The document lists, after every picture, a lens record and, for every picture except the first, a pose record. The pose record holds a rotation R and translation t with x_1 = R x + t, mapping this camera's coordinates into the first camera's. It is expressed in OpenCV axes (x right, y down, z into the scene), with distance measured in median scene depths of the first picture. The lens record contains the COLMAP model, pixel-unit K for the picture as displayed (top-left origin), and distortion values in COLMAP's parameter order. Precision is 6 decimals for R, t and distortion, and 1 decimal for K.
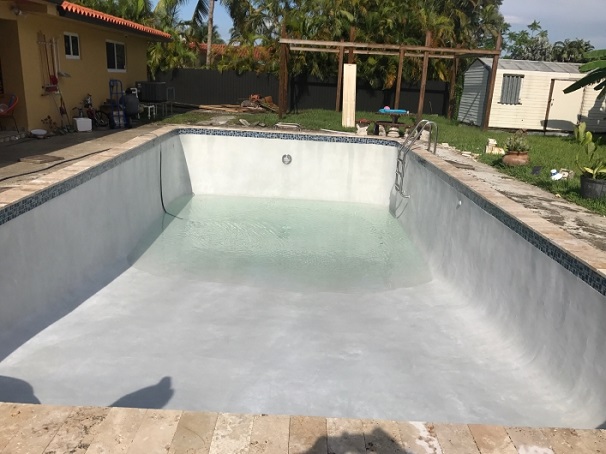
lens RADIAL K [[500.9, 0, 302.2], [0, 500.9, 225.2], [0, 0, 1]] dist [0.012660, -0.018982]
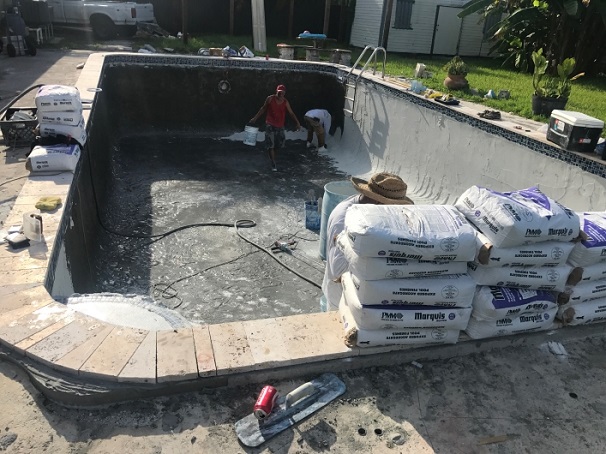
lens RADIAL K [[500.9, 0, 303.1], [0, 500.9, 225.4], [0, 0, 1]] dist [0.012660, -0.018982]
pose [[0.950674, -0.106806, 0.291226, -0.173898], [0.064454, 0.986377, 0.151348, -0.005222], [-0.303423, -0.125112, 0.944606, 0.003197]]
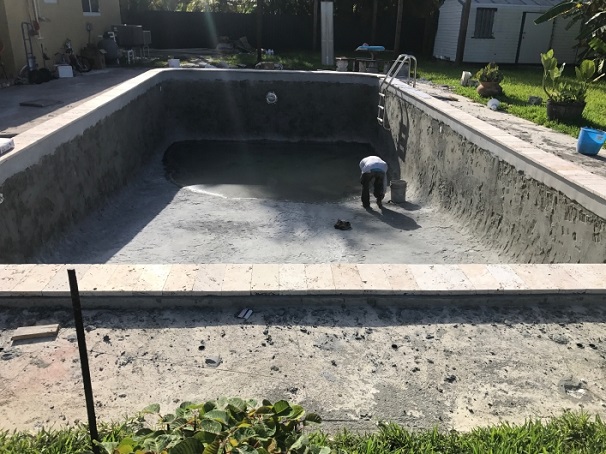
lens RADIAL K [[500.9, 0, 304.2], [0, 500.9, 227.1], [0, 0, 1]] dist [0.012660, -0.018982]
pose [[0.997802, -0.046335, 0.047384, -0.021978], [0.040943, 0.993193, 0.109048, 0.018511], [-0.052114, -0.106868, 0.992907, -0.049267]]
